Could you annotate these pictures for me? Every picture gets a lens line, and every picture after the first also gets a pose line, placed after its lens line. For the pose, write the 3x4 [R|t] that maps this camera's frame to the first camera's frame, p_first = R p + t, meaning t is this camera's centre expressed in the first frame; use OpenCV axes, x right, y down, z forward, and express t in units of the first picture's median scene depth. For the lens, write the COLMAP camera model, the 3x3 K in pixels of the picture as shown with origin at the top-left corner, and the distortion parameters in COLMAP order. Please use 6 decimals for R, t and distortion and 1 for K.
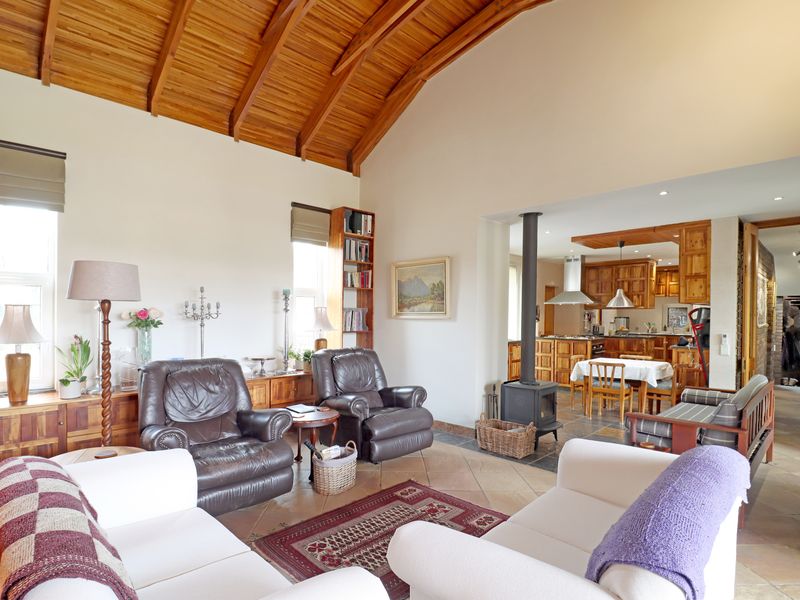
lens RADIAL K [[416.5, 0, 366.6], [0, 416.5, 319.0], [0, 0, 1]] dist [0.001367, -0.000277]
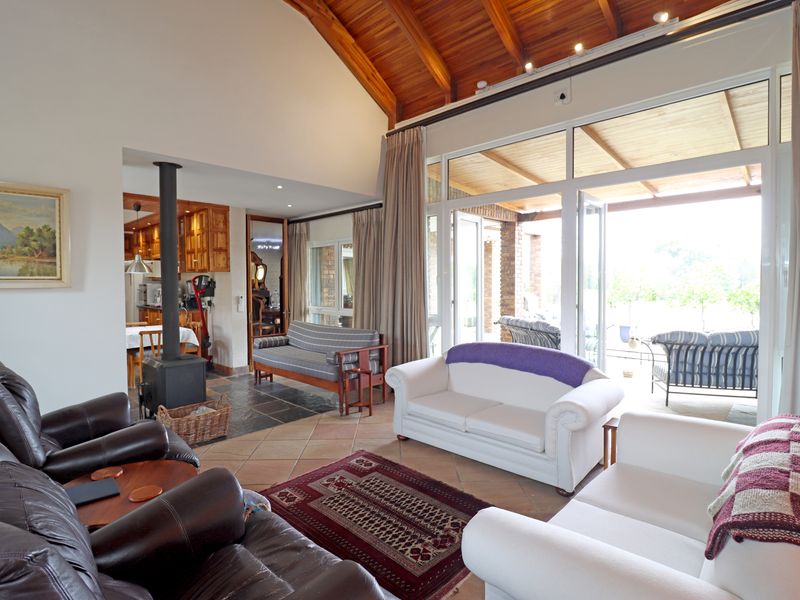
lens RADIAL K [[419.9, 0, 396.6], [0, 419.9, 288.6], [0, 0, 1]] dist [-0.001925, -0.002351]
pose [[-0.031093, -0.018084, 0.999353, -0.627596], [0.013348, 0.999740, 0.018507, -0.004925], [-0.999427, 0.013915, -0.030843, 0.697977]]
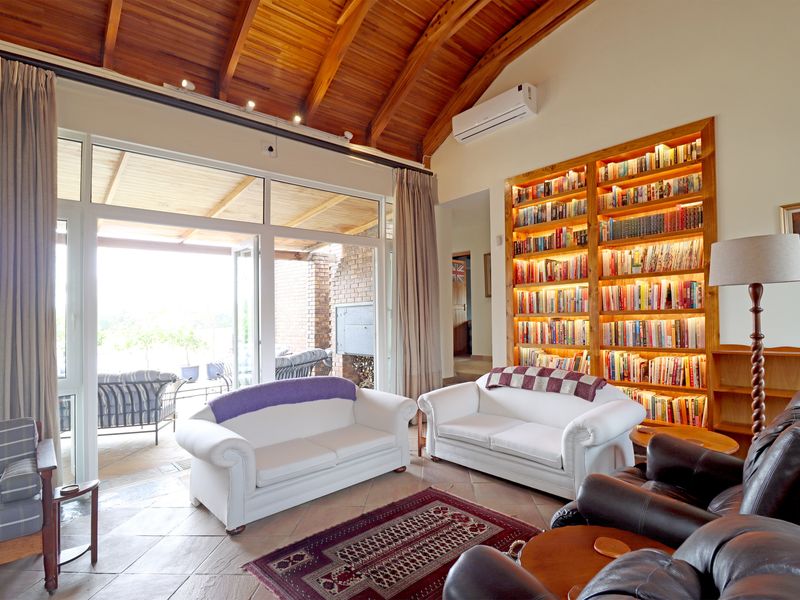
lens RADIAL K [[424.4, 0, 402.3], [0, 424.4, 311.9], [0, 0, 1]] dist [-0.023748, -0.000480]
pose [[-0.999091, 0.028645, 0.031567, 0.015429], [0.028737, 0.999584, 0.002465, -0.008521], [-0.031483, 0.003370, -0.999499, 1.363656]]
